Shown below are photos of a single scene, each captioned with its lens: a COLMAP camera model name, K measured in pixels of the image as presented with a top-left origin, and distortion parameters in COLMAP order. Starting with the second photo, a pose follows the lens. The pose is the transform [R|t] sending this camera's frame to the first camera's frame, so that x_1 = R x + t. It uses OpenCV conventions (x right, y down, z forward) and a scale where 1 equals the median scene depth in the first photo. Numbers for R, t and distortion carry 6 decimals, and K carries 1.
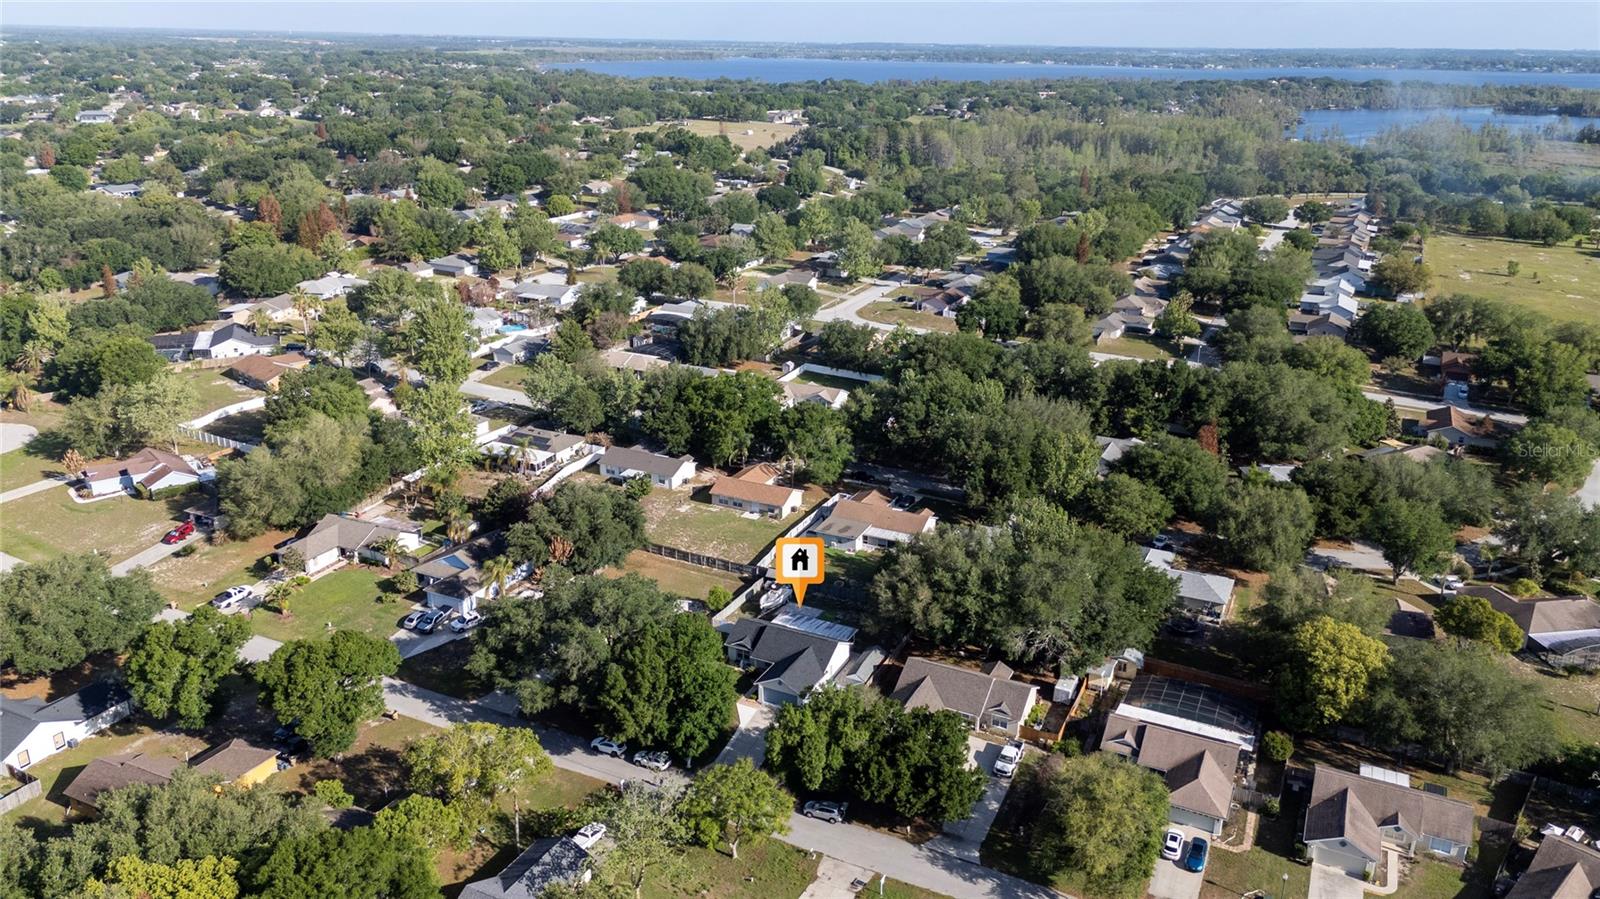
lens RADIAL K [[1159.6, 0, 797.6], [0, 1159.6, 460.5], [0, 0, 1]] dist [0.089749, -0.103347]
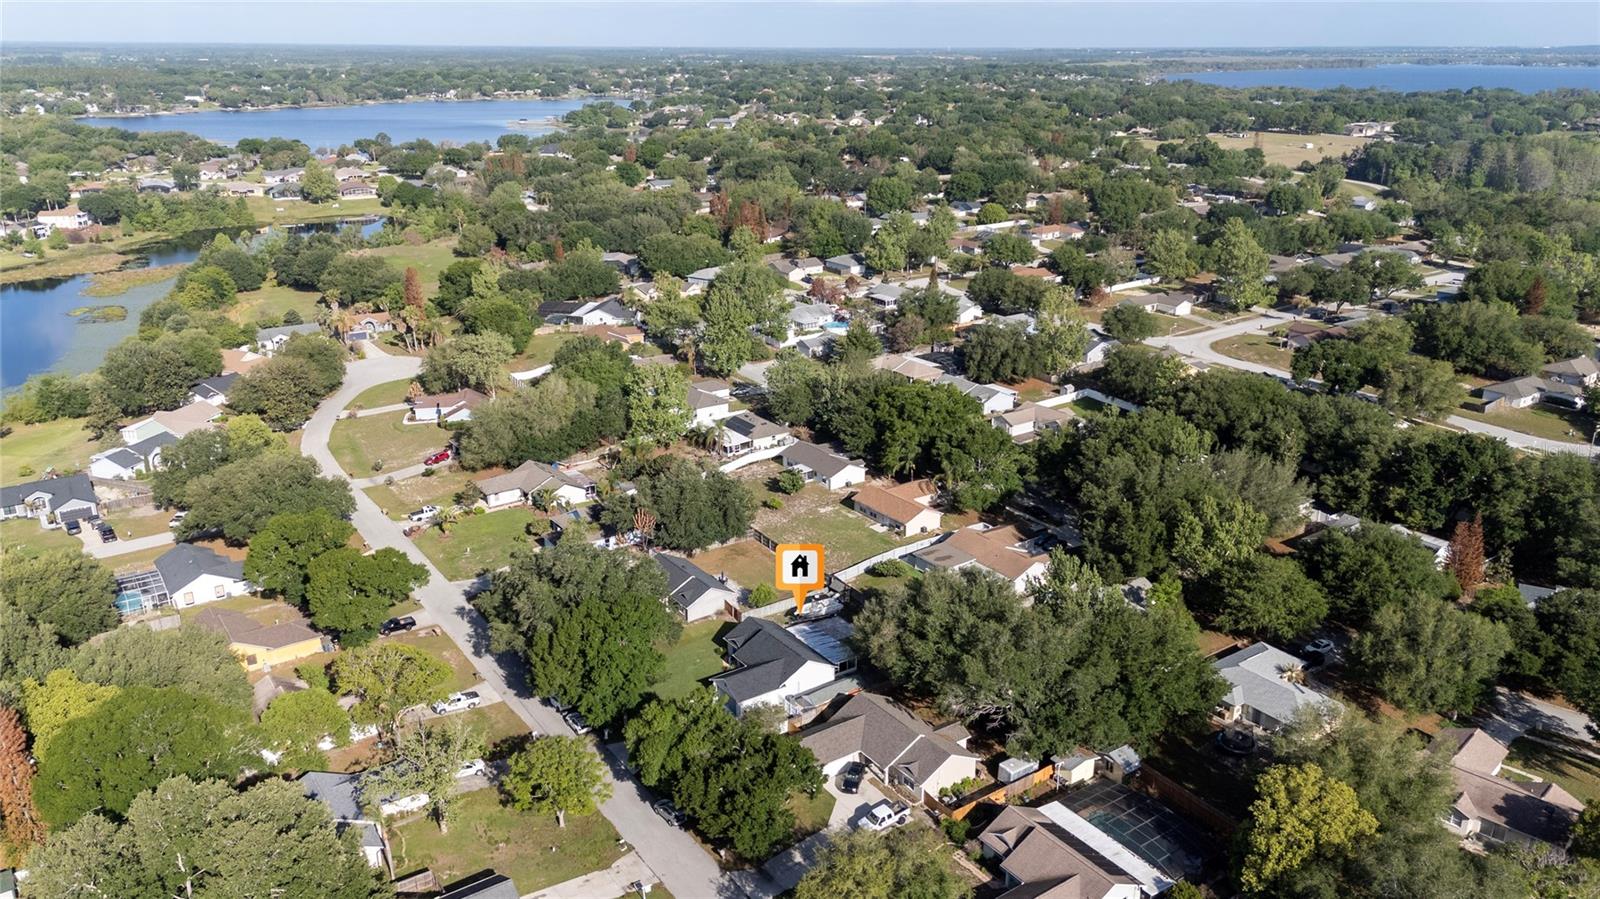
lens RADIAL K [[1162.7, 0, 800.0], [0, 1162.7, 449.5], [0, 0, 1]] dist [0.067939, -0.067750]
pose [[0.875463, 0.145547, -0.460848, 0.320126], [-0.153498, 0.987938, 0.020419, -0.025882], [0.458261, 0.052863, 0.887244, 0.087741]]
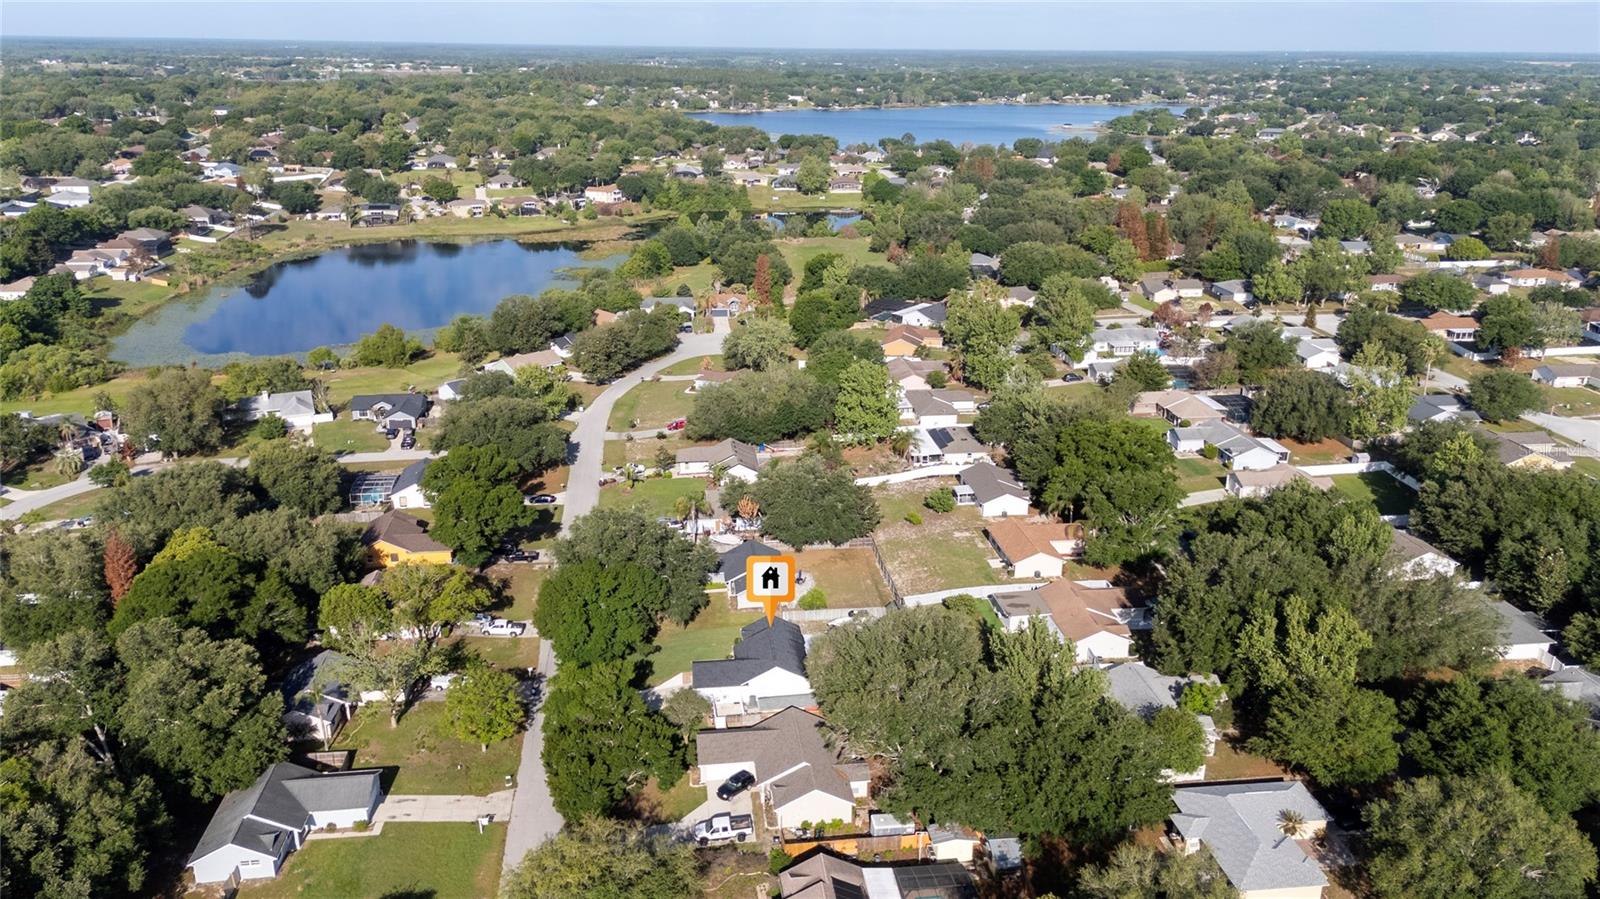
lens RADIAL K [[1159.6, 0, 797.6], [0, 1159.6, 460.5], [0, 0, 1]] dist [0.089749, -0.103347]
pose [[0.549561, 0.270422, -0.790477, 0.540288], [-0.284920, 0.950108, 0.126947, -0.094913], [0.785368, 0.155458, 0.599191, 0.289477]]
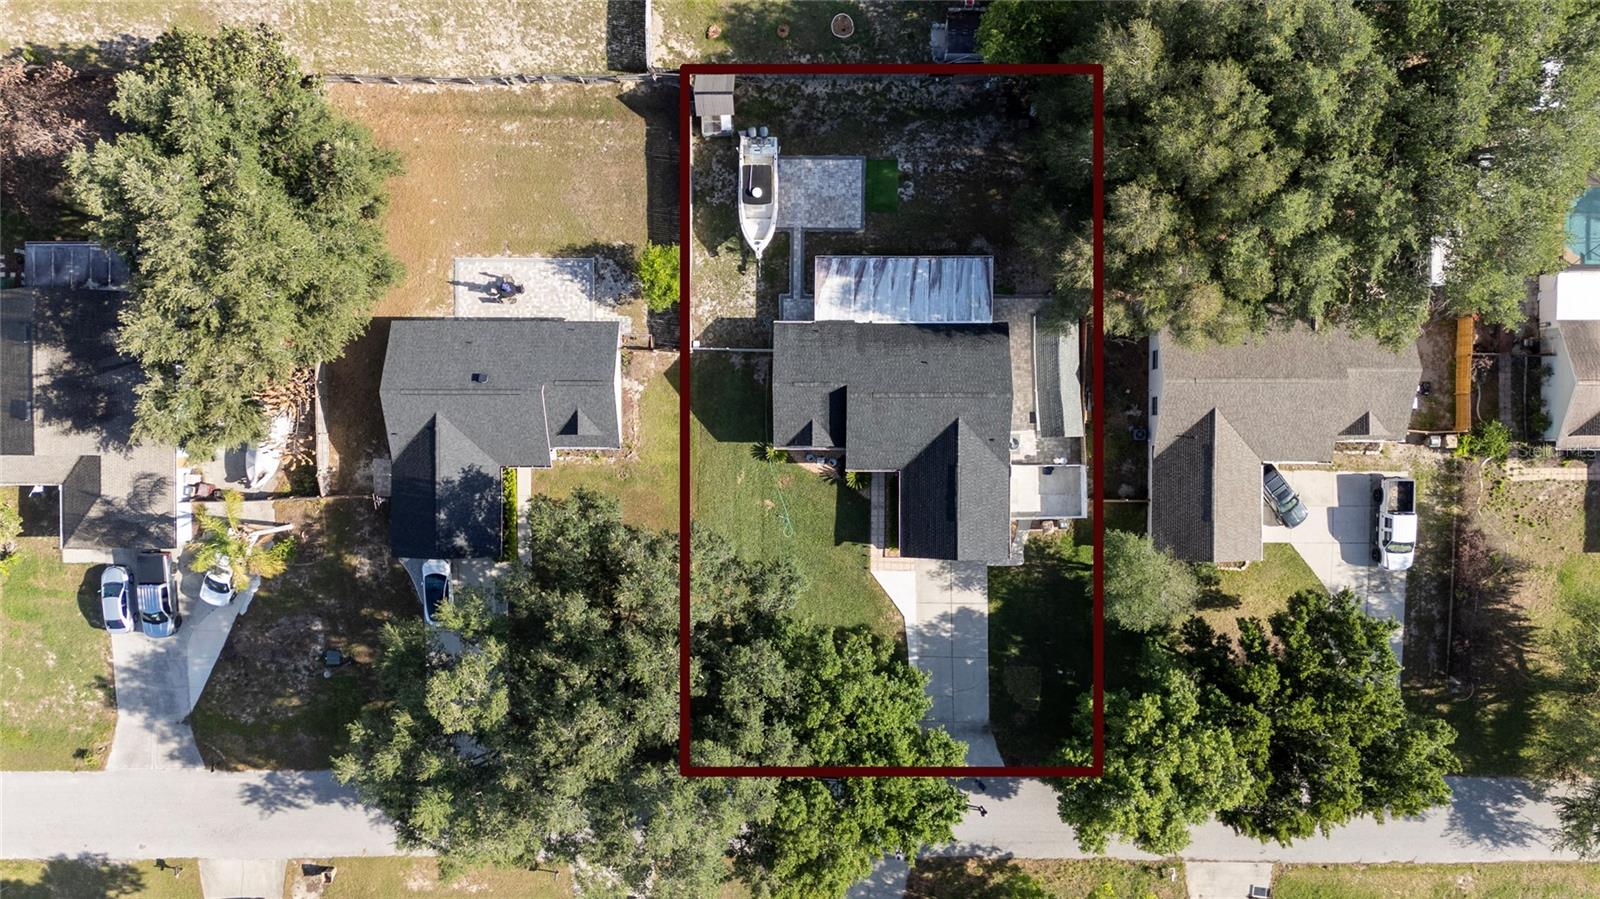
lens RADIAL K [[1162.7, 0, 800.0], [0, 1162.7, 449.5], [0, 0, 1]] dist [0.067939, -0.067750]
pose [[0.899921, -0.435021, -0.029995, -0.029714], [0.182833, 0.313985, 0.931657, -0.212728], [-0.395872, -0.843902, 0.362098, 0.592166]]
